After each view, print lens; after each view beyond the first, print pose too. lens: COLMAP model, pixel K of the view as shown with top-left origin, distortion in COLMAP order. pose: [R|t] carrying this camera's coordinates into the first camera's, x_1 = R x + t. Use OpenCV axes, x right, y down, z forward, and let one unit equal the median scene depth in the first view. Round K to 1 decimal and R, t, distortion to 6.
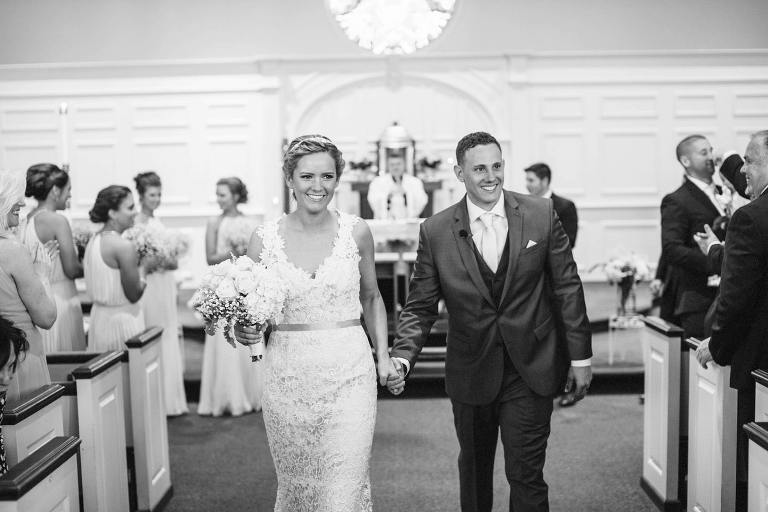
lens RADIAL K [[996.7, 0, 386.7], [0, 996.7, 256.1], [0, 0, 1]] dist [-0.104390, 0.000000]
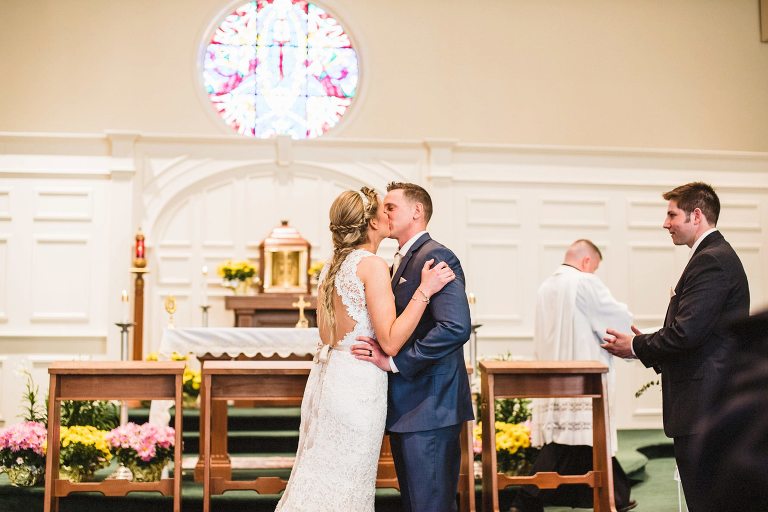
lens RADIAL K [[996.7, 0, 383.1], [0, 996.7, 255.6], [0, 0, 1]] dist [-0.104390, 0.000000]
pose [[0.989593, 0.030861, 0.140544, -0.023549], [-0.008165, 0.987199, -0.159287, 0.013956], [-0.143661, 0.156482, 0.977177, 0.235628]]
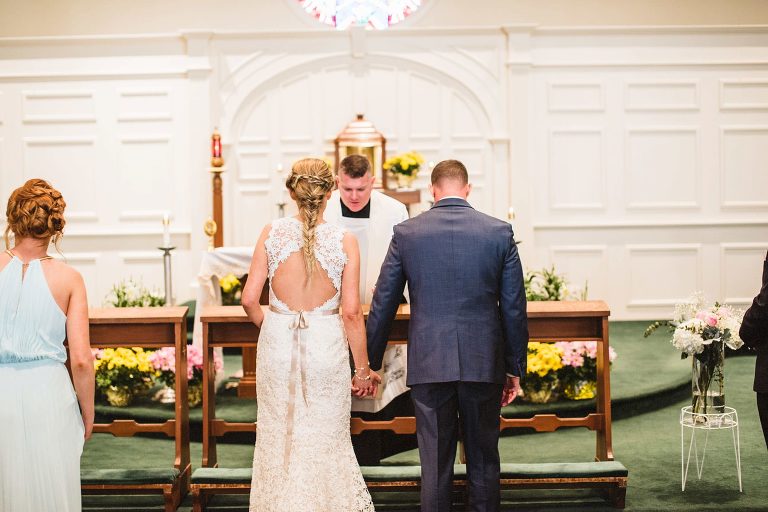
lens RADIAL K [[996.7, 0, 380.4], [0, 996.7, 256.6], [0, 0, 1]] dist [-0.104390, 0.000000]
pose [[0.999986, 0.002381, 0.004655, 0.020885], [-0.002316, 0.999899, -0.014044, -0.014463], [-0.004688, 0.014033, 0.999891, 0.231147]]
